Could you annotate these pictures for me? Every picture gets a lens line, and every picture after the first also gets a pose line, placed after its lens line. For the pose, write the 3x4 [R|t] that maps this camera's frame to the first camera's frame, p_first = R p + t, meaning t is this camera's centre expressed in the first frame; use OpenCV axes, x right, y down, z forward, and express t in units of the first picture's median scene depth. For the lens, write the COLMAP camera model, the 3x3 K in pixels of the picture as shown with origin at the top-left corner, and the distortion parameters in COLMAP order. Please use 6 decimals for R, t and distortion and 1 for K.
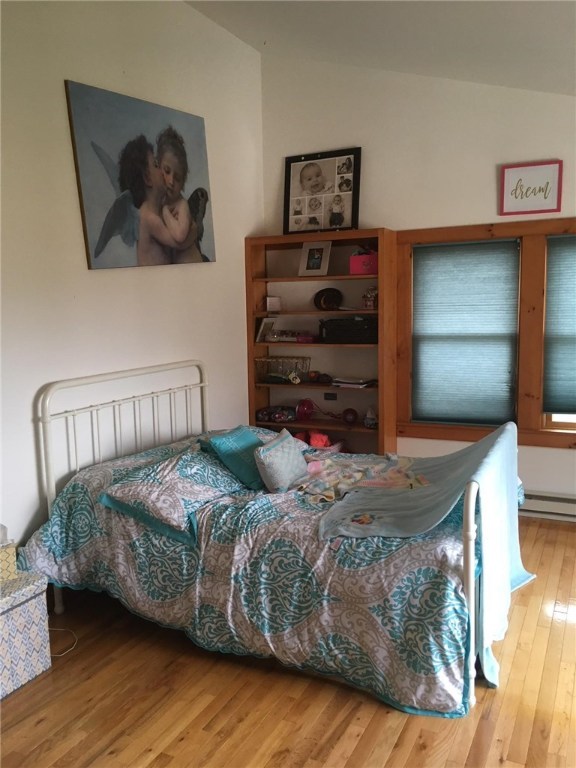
lens RADIAL K [[645.2, 0, 288.6], [0, 645.2, 384.4], [0, 0, 1]] dist [0.062479, -0.096337]
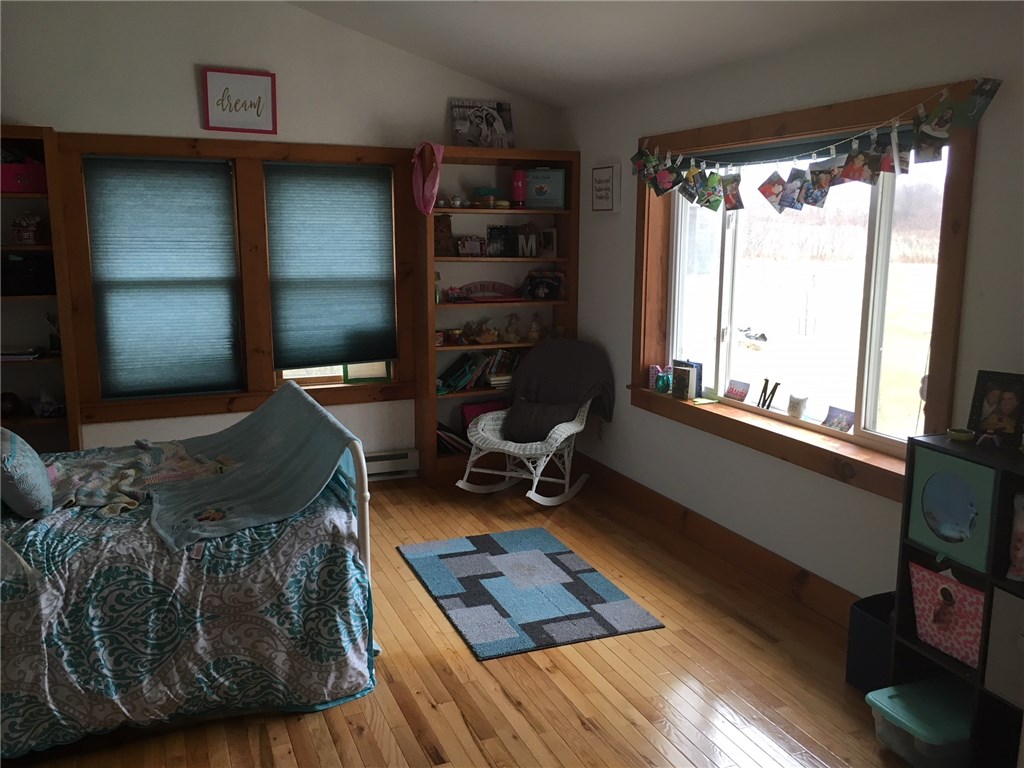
lens RADIAL K [[860.3, 0, 512.0], [0, 860.3, 376.5], [0, 0, 1]] dist [0.062479, -0.096337]
pose [[0.658867, -0.101378, 0.745397, -0.424441], [0.072485, 0.994823, 0.071231, -0.010099], [-0.748759, 0.007099, 0.662805, 0.019205]]
